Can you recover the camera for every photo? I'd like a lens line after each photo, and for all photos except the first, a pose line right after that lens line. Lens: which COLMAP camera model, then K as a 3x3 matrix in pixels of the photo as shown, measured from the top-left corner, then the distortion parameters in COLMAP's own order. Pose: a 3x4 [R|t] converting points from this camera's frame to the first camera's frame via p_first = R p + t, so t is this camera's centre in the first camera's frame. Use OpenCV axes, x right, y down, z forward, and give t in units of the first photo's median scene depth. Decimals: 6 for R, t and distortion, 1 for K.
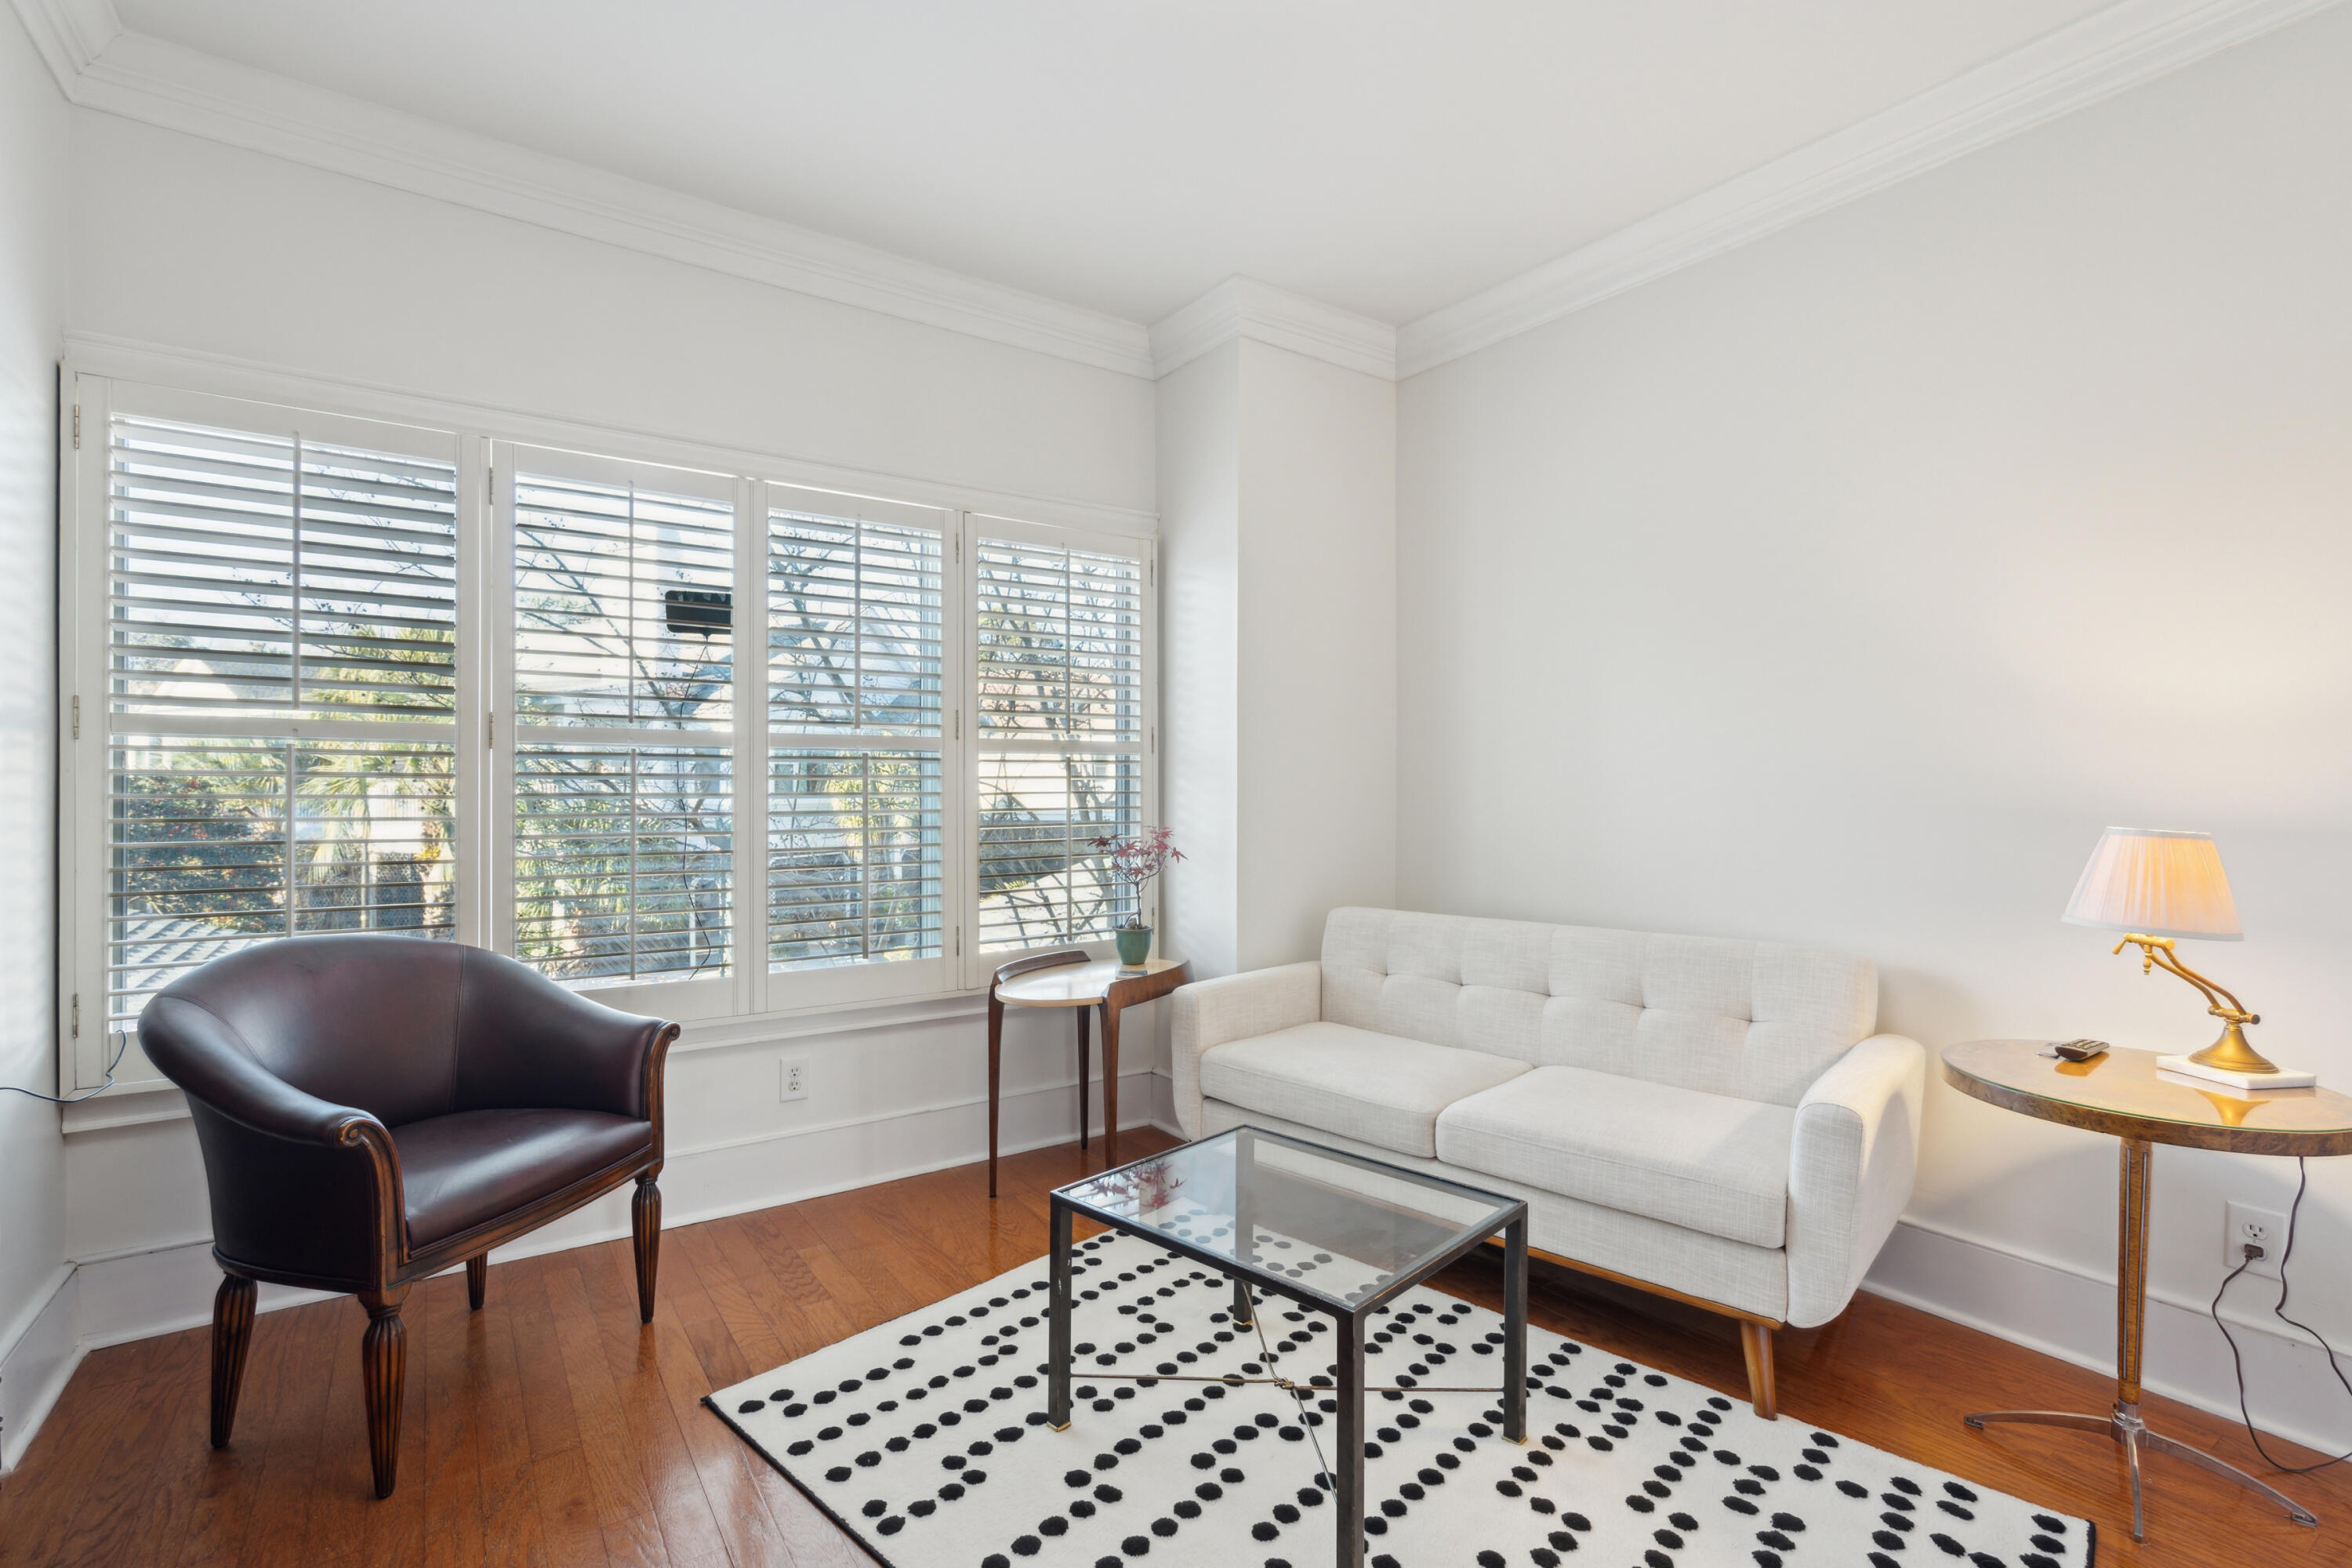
lens RADIAL K [[1069.2, 0, 1183.8], [0, 1069.2, 788.7], [0, 0, 1]] dist [-0.001587, -0.000035]
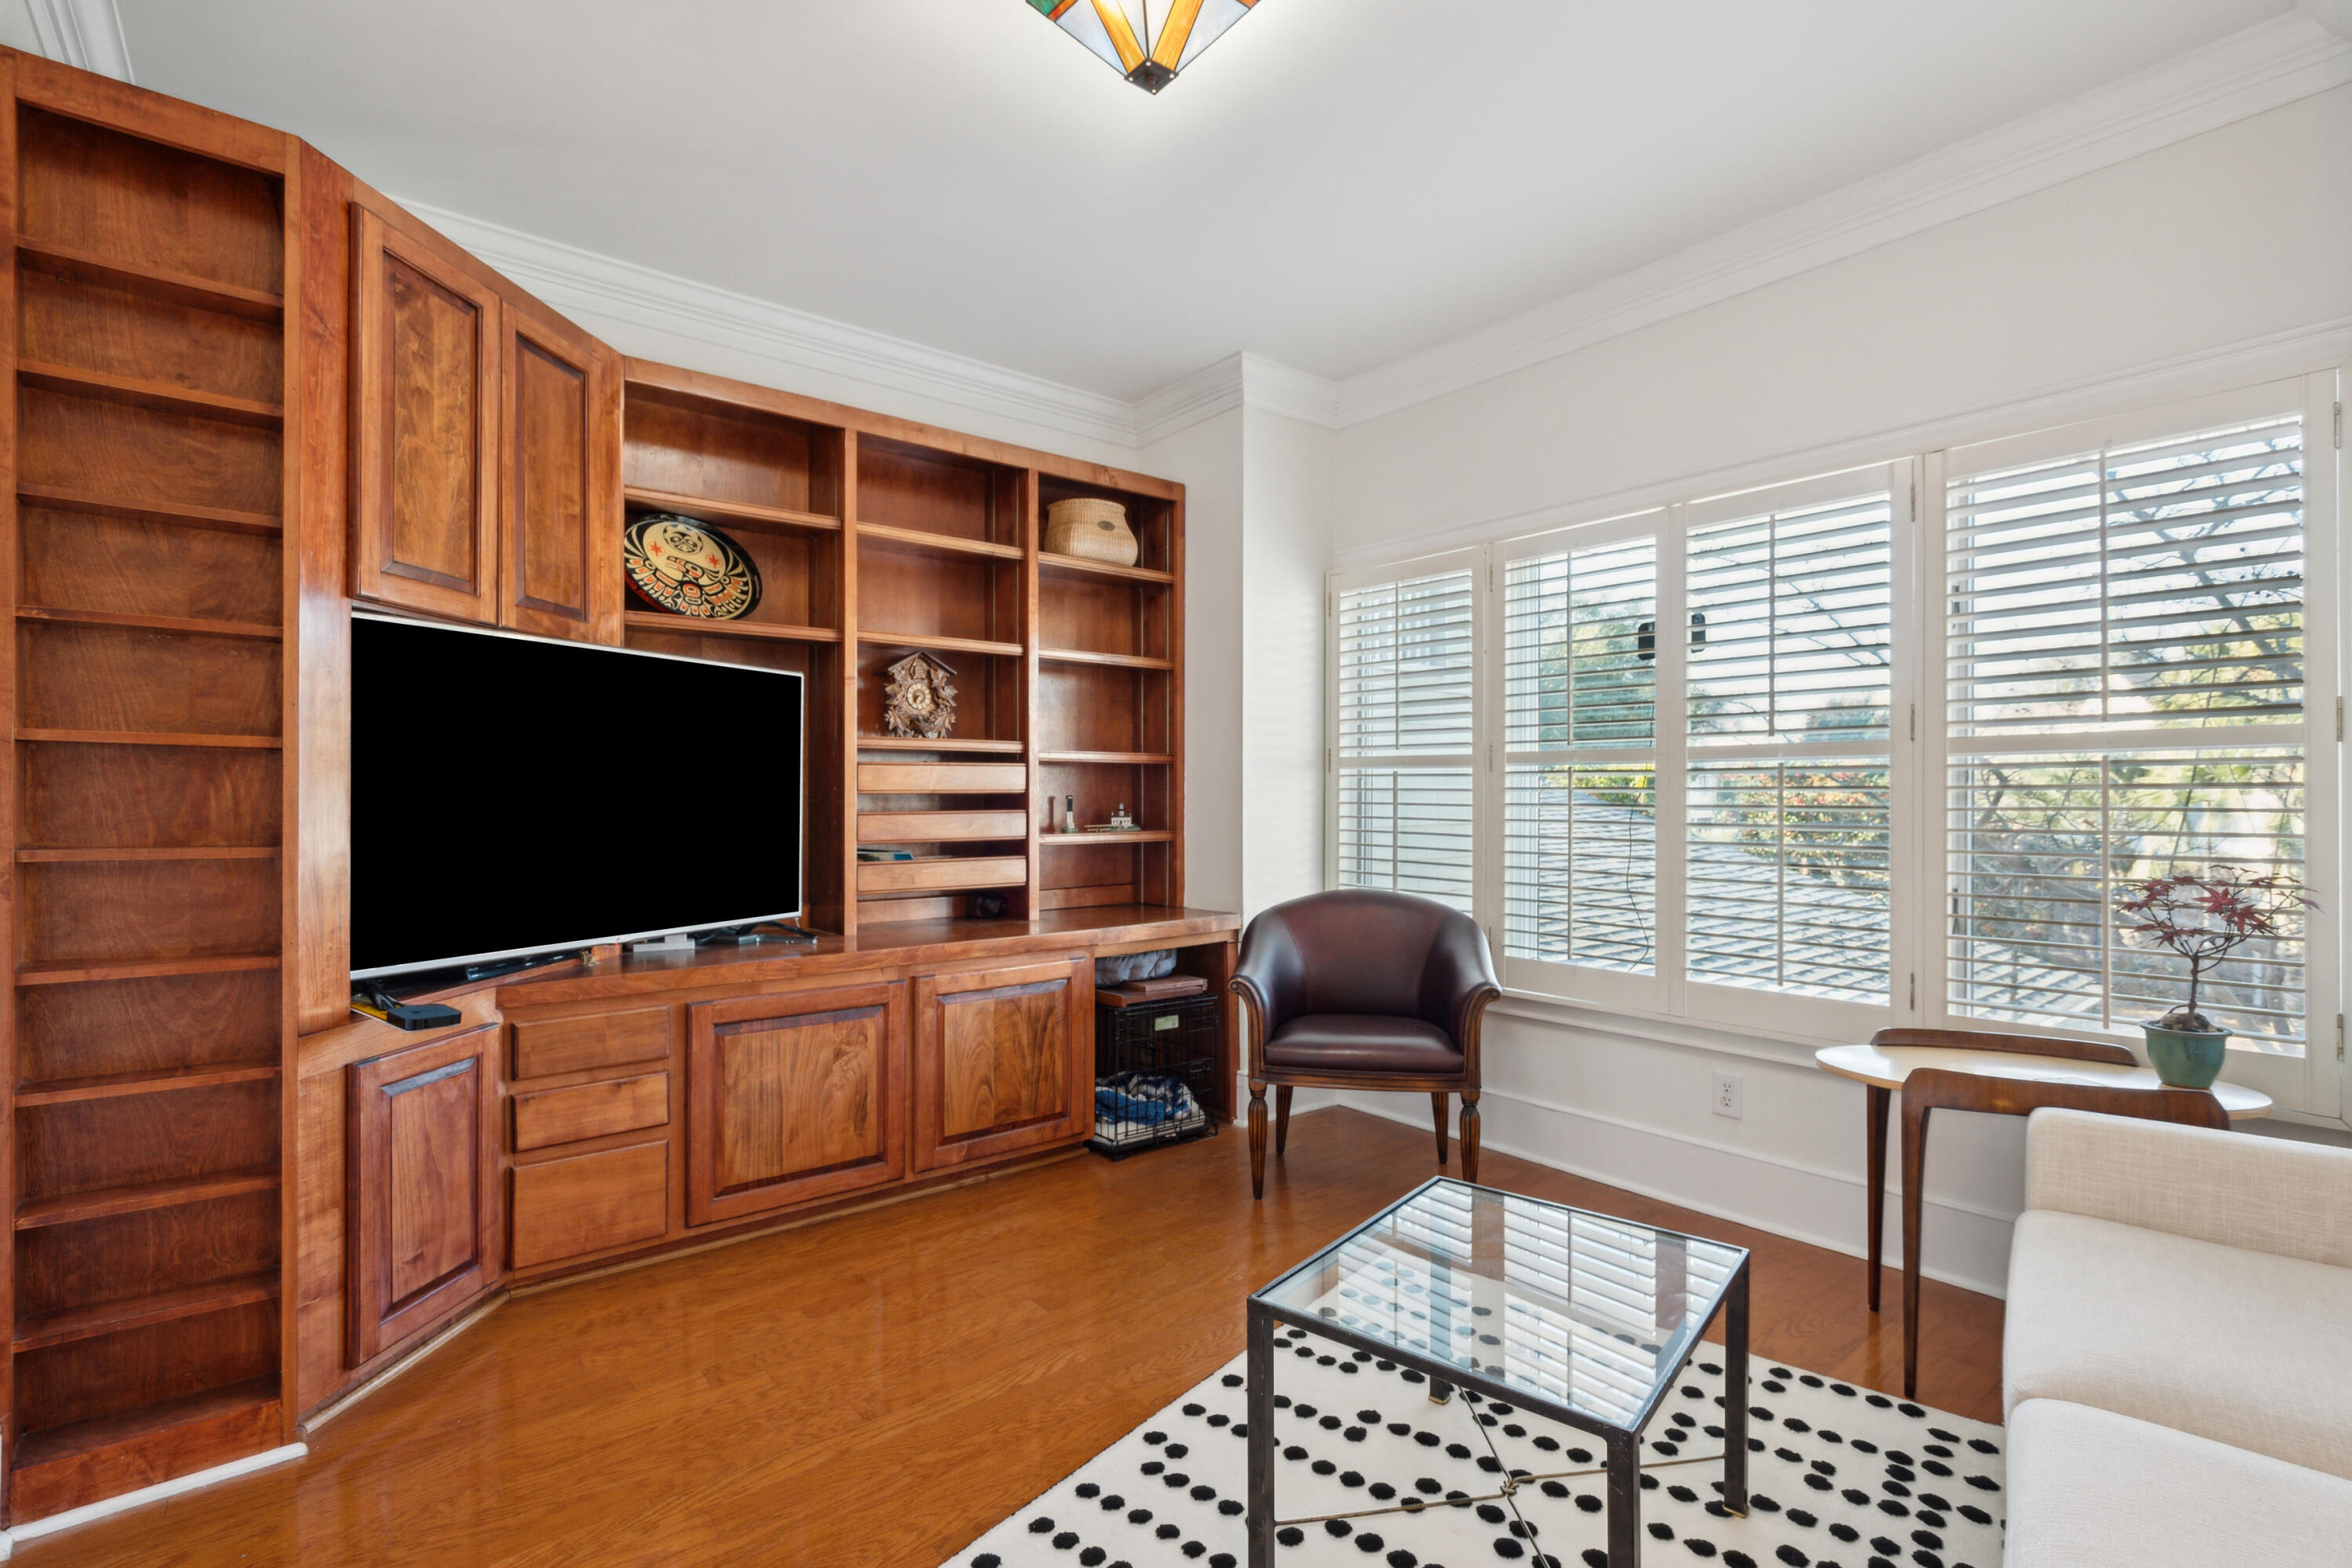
lens RADIAL K [[1079.8, 0, 1166.6], [0, 1079.8, 790.8], [0, 0, 1]] dist [-0.014727, -0.000002]
pose [[0.069331, -0.007338, -0.997567, 0.878693], [-0.002199, 0.999969, -0.007508, -0.000945], [0.997591, 0.002714, 0.069313, 0.614387]]
